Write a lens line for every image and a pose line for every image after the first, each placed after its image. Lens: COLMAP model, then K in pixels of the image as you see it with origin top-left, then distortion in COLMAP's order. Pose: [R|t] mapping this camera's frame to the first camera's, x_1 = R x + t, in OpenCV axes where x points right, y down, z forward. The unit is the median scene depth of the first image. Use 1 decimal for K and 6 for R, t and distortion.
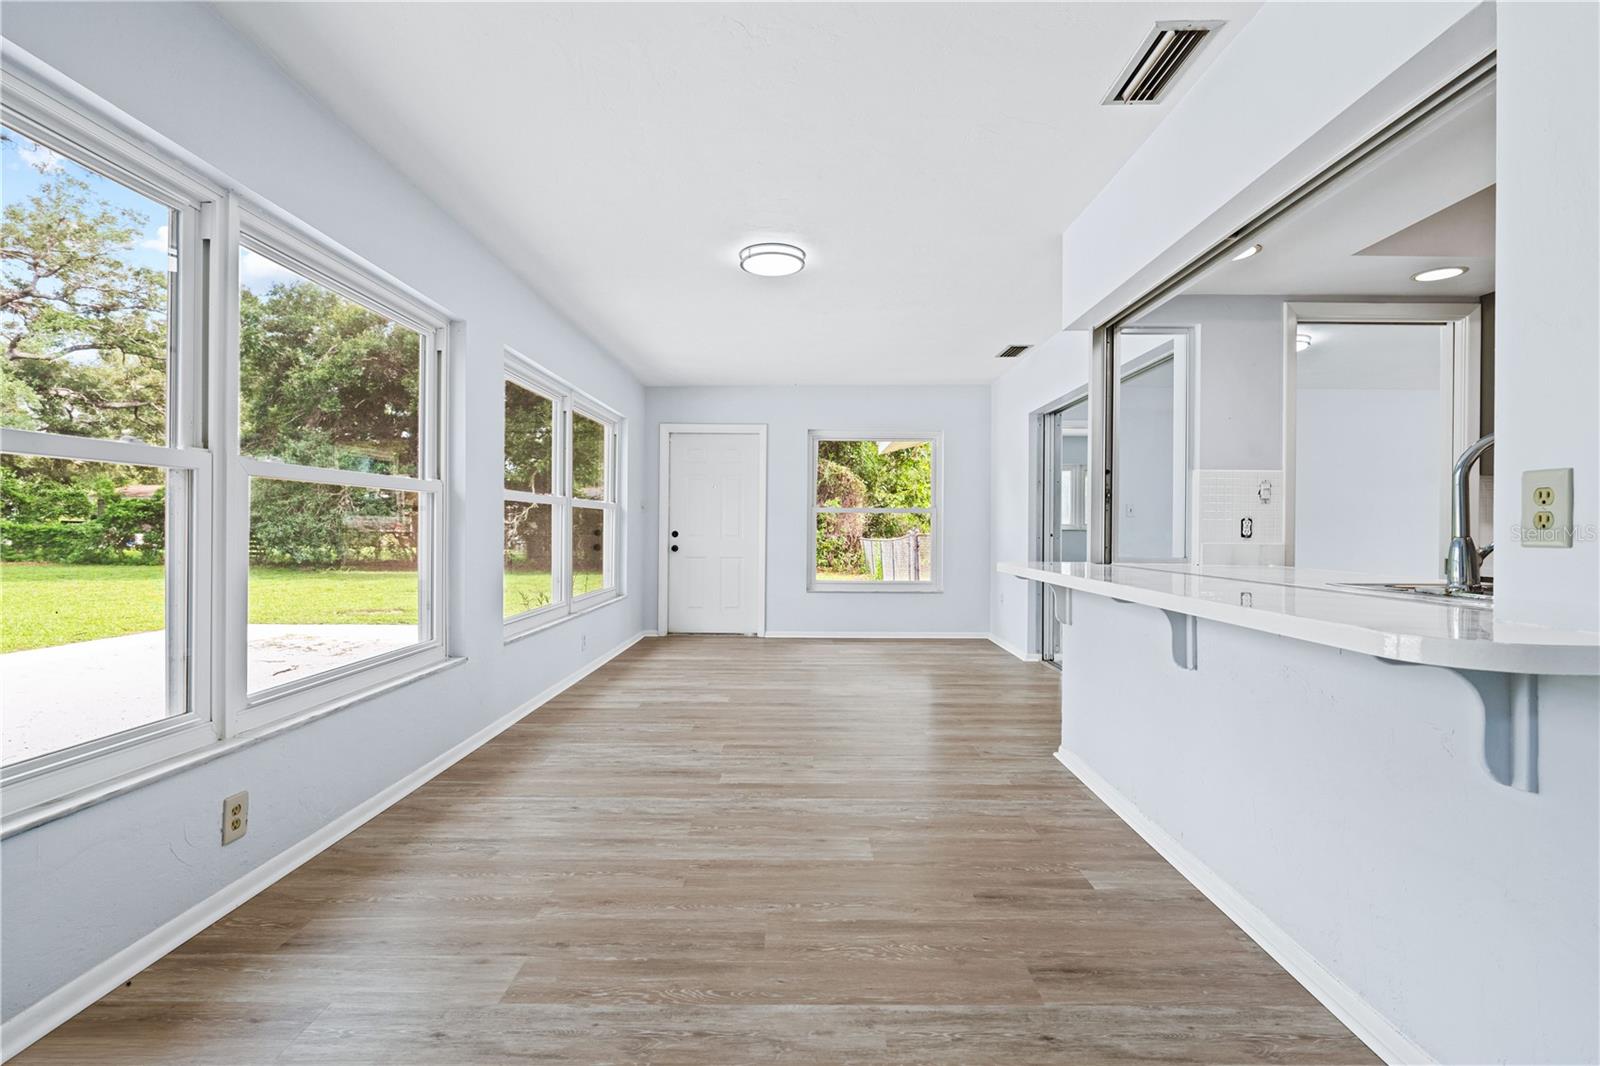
lens RADIAL K [[750.0, 0, 811.6], [0, 750.0, 527.2], [0, 0, 1]] dist [-0.001788, -0.000852]
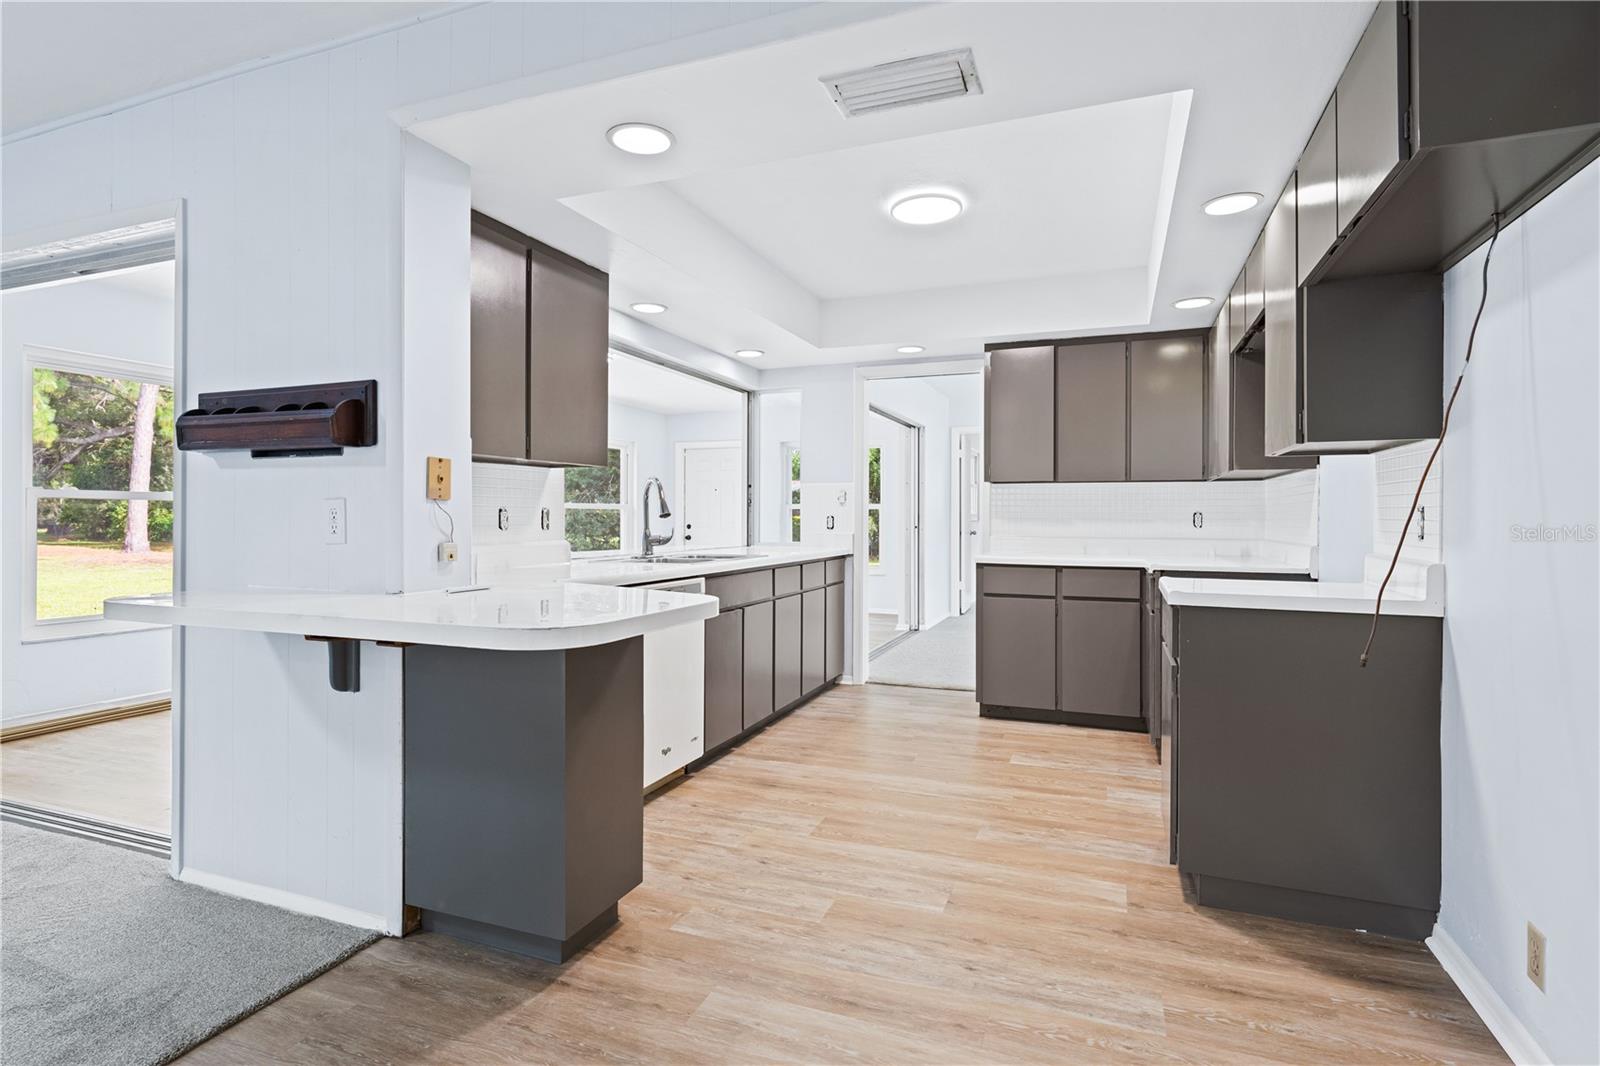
lens RADIAL K [[796.9, 0, 799.7], [0, 796.9, 509.1], [0, 0, 1]] dist [0.001123, -0.000180]
pose [[0.932893, -0.009930, -0.360017, 0.683231], [0.006028, 0.999910, -0.011962, -0.004477], [0.360103, 0.008989, 0.932869, -0.305998]]
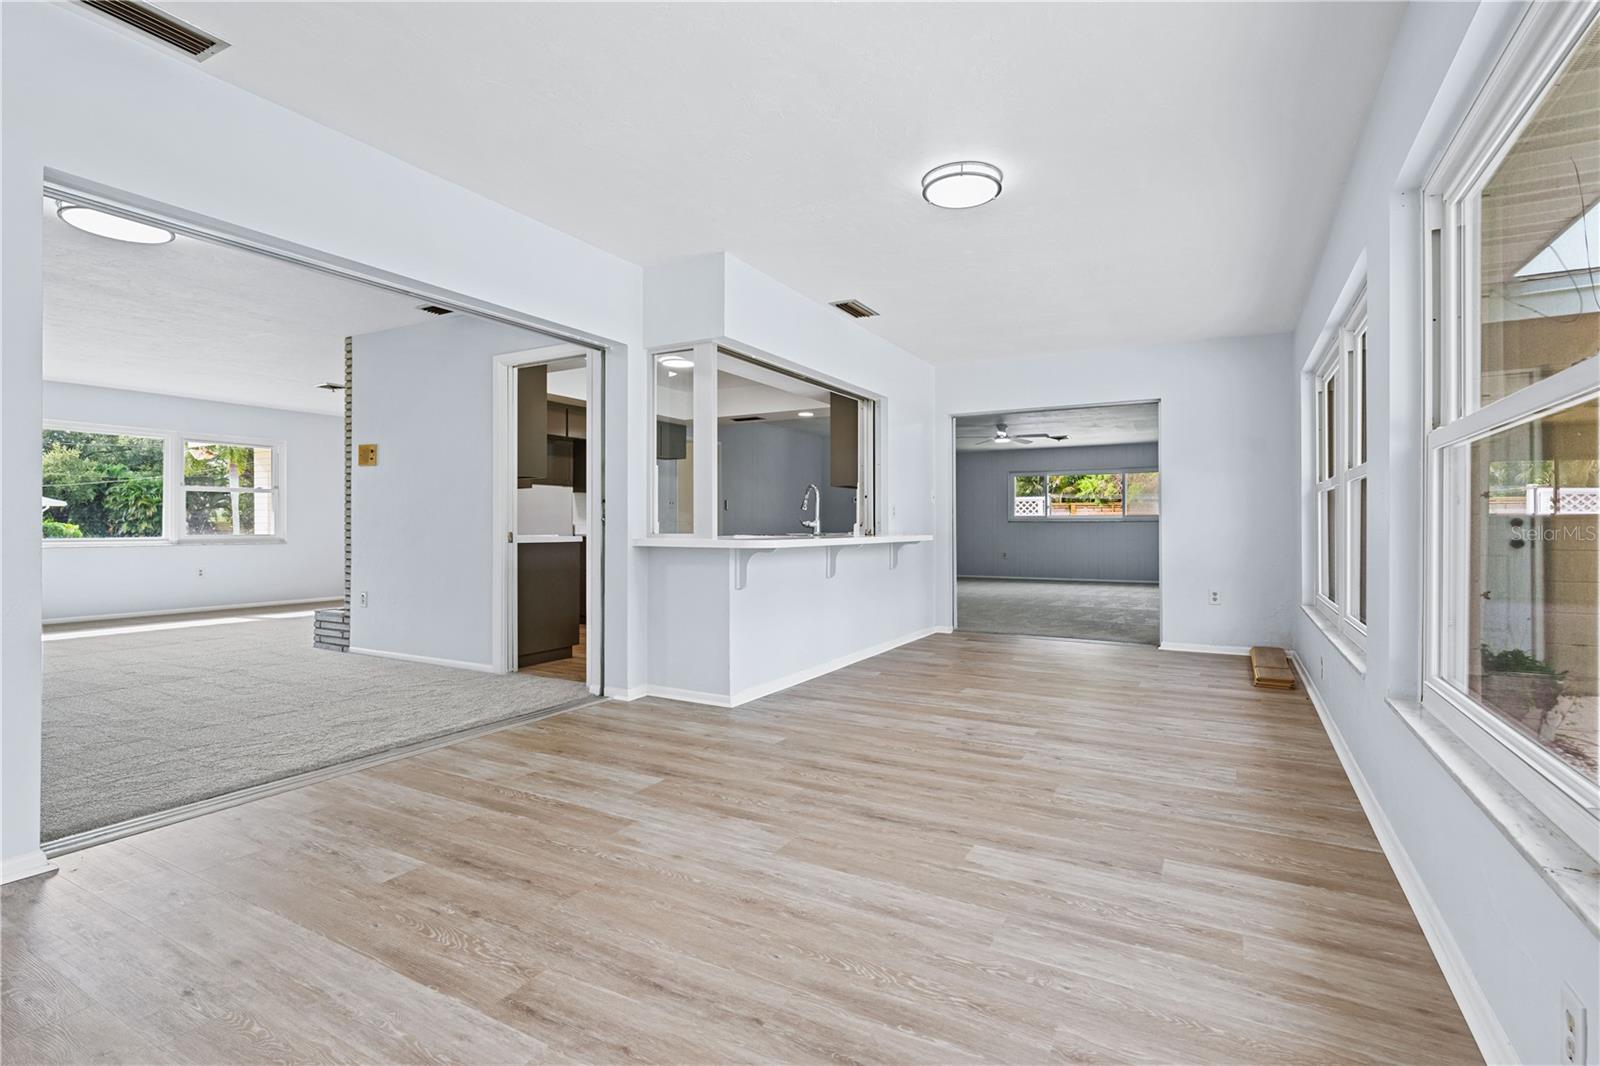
lens RADIAL K [[750.0, 0, 801.8], [0, 750.0, 526.5], [0, 0, 1]] dist [-0.001788, -0.000852]
pose [[-0.867800, -0.008614, 0.496839, -0.214911], [-0.009023, 0.999958, 0.001578, 0.016142], [-0.496832, -0.003113, -0.867841, 1.242208]]
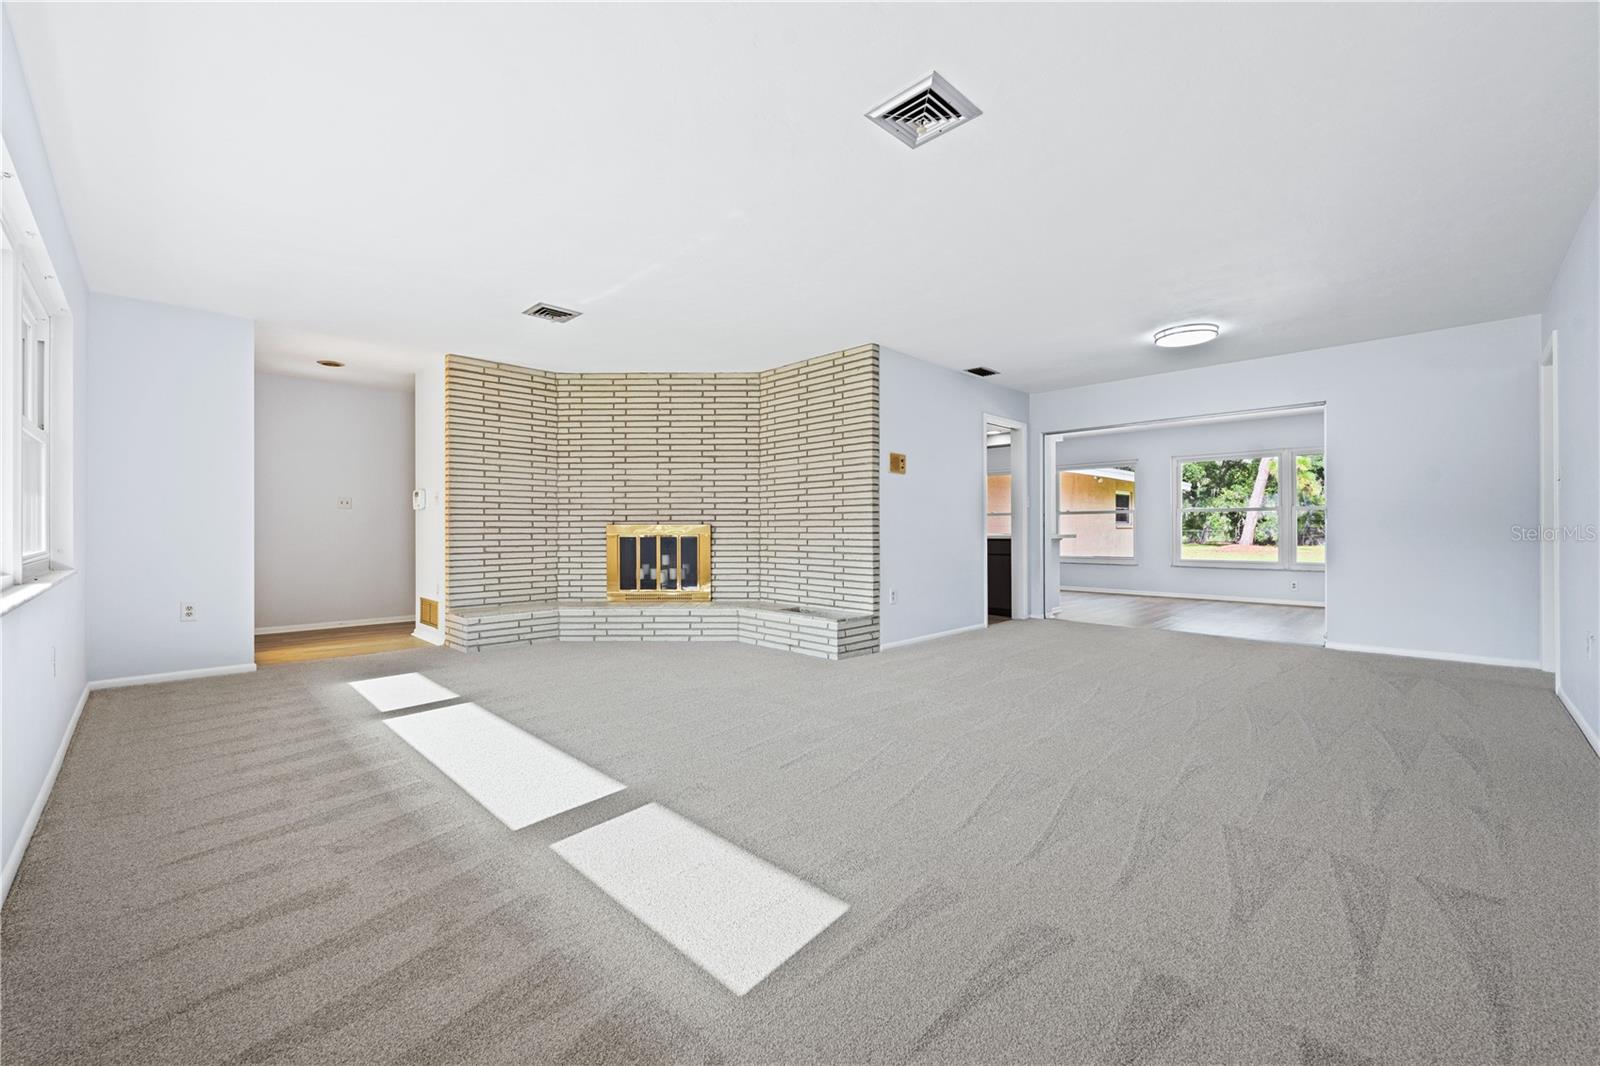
lens RADIAL K [[644.5, 0, 794.5], [0, 644.5, 529.7], [0, 0, 1]] dist [-0.001062, -0.000030]
pose [[-0.707979, -0.009498, -0.706169, 1.617983], [-0.005568, 0.999954, -0.007867, 0.032786], [0.706211, -0.001638, -0.707999, 1.218131]]
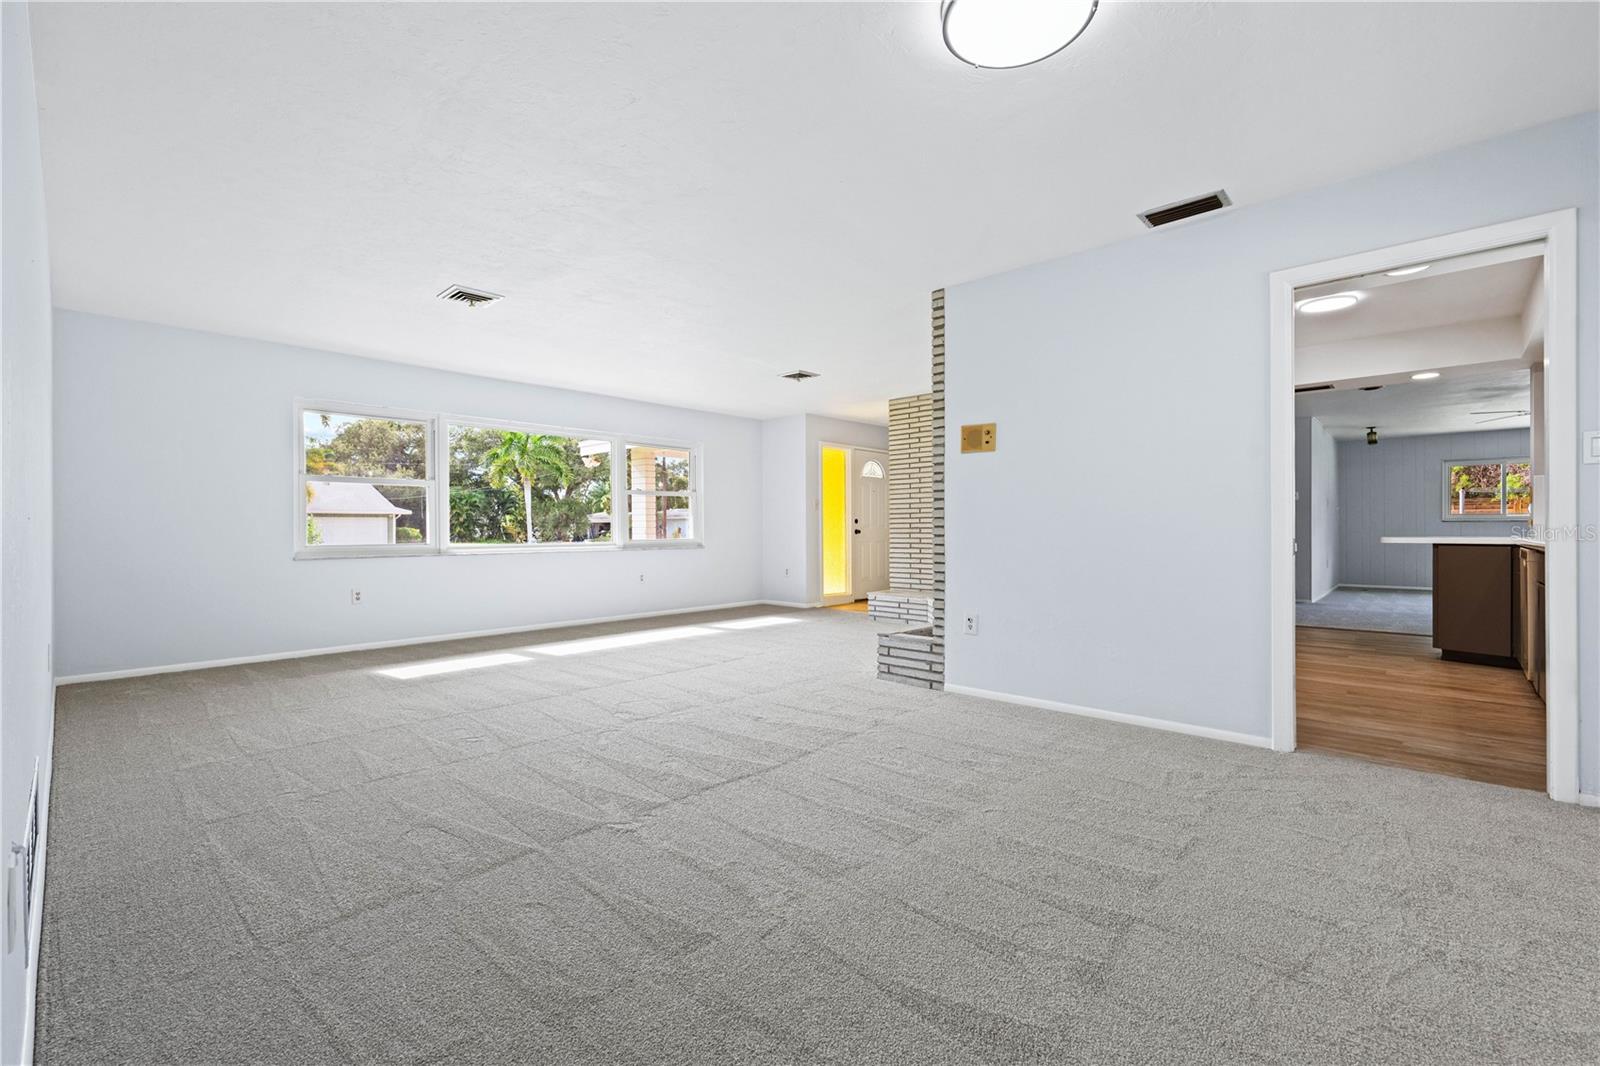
lens RADIAL K [[674.4, 0, 831.8], [0, 674.4, 533.5], [0, 0, 1]] dist [0.007948, -0.000531]
pose [[-0.747176, -0.009504, 0.664558, 0.460048], [-0.001779, 0.999923, 0.012300, 0.017755], [-0.664624, 0.008008, -0.747135, 1.283007]]
